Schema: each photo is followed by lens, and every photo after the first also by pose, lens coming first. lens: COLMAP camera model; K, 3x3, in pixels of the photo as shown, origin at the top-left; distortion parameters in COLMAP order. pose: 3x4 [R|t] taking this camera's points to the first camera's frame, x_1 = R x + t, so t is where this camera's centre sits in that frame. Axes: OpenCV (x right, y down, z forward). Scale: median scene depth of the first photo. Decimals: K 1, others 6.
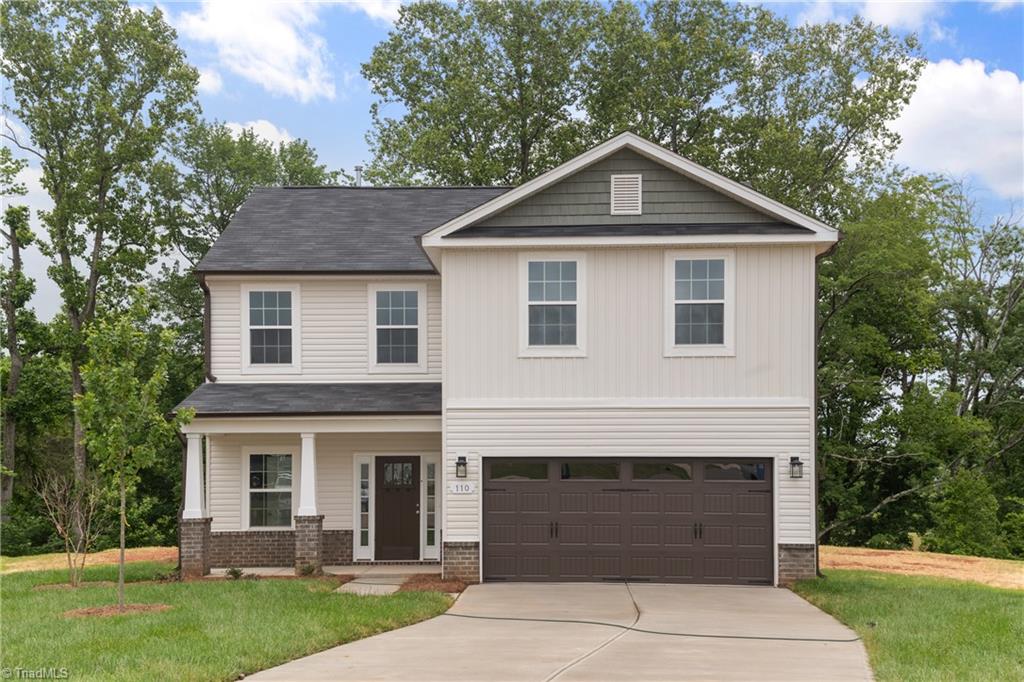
lens RADIAL K [[1191.6, 0, 499.6], [0, 1191.6, 410.6], [0, 0, 1]] dist [0.252916, -0.003744]
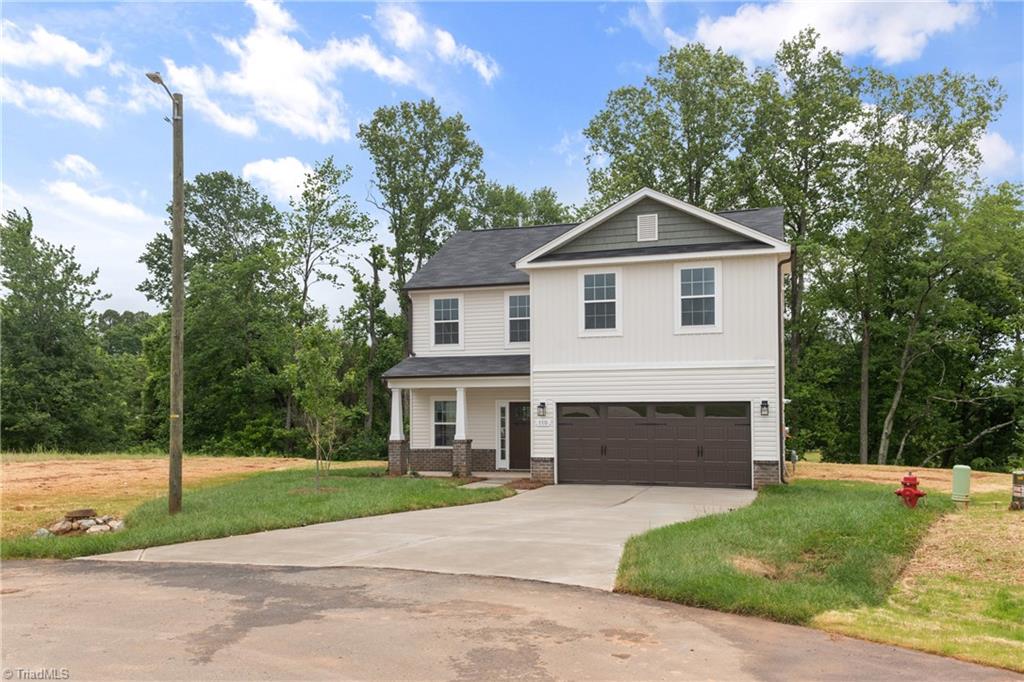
lens RADIAL K [[854.5, 0, 489.5], [0, 854.5, 354.0], [0, 0, 1]] dist [0.079693, -0.098347]
pose [[0.960432, -0.021468, -0.277686, 0.181317], [0.017399, 0.999702, -0.017110, -0.005463], [0.277971, 0.011601, 0.960519, -0.073415]]
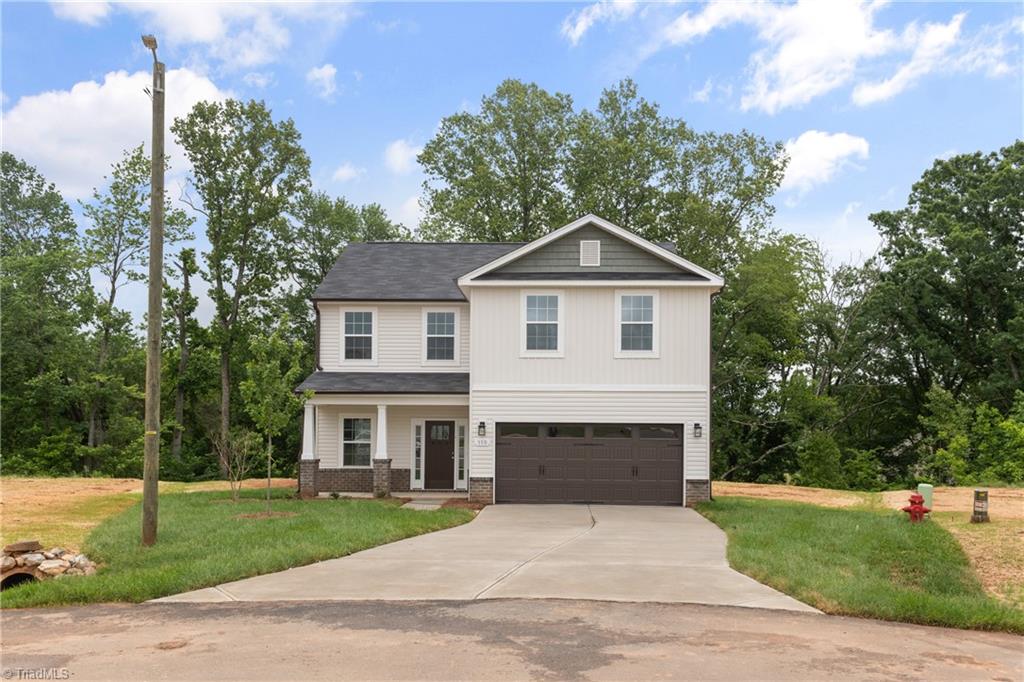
lens RADIAL K [[844.4, 0, 508.6], [0, 844.4, 373.8], [0, 0, 1]] dist [0.073209, -0.083322]
pose [[0.999957, 0.009107, -0.001479, 0.002832], [-0.009128, 0.999849, -0.014812, -0.006249], [0.001344, 0.014824, 0.999889, -0.074828]]
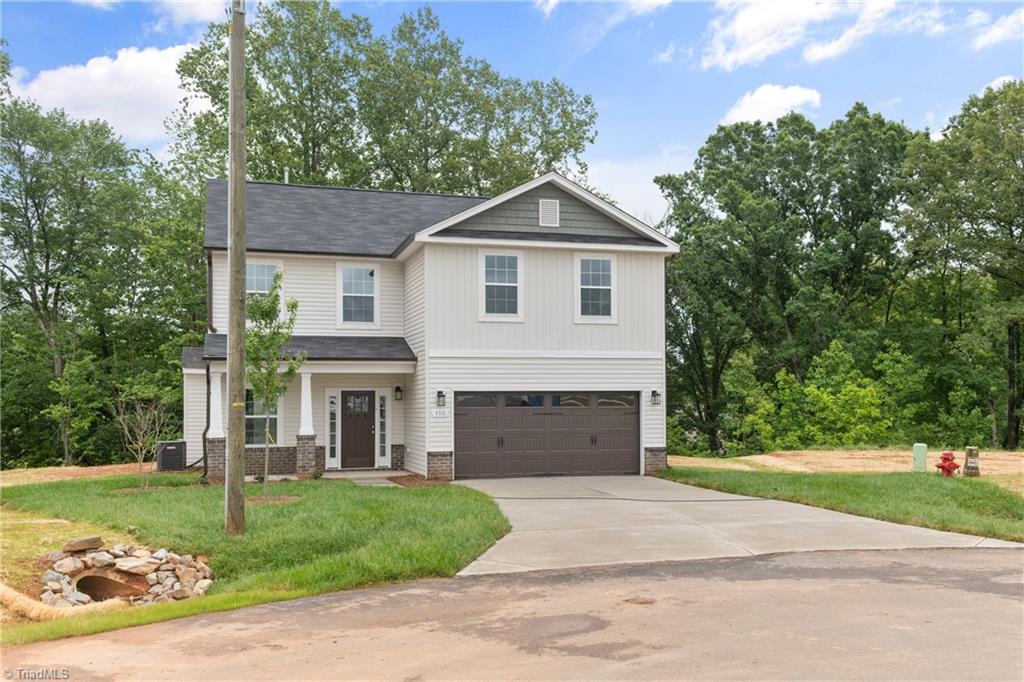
lens RADIAL K [[975.4, 0, 512.0], [0, 975.4, 341.0], [0, 0, 1]] dist [0.107670, -0.003925]
pose [[0.947849, 0.016567, 0.318289, -0.273316], [-0.012703, 0.999818, -0.014212, -0.004376], [-0.318467, 0.009428, 0.947887, -0.102505]]
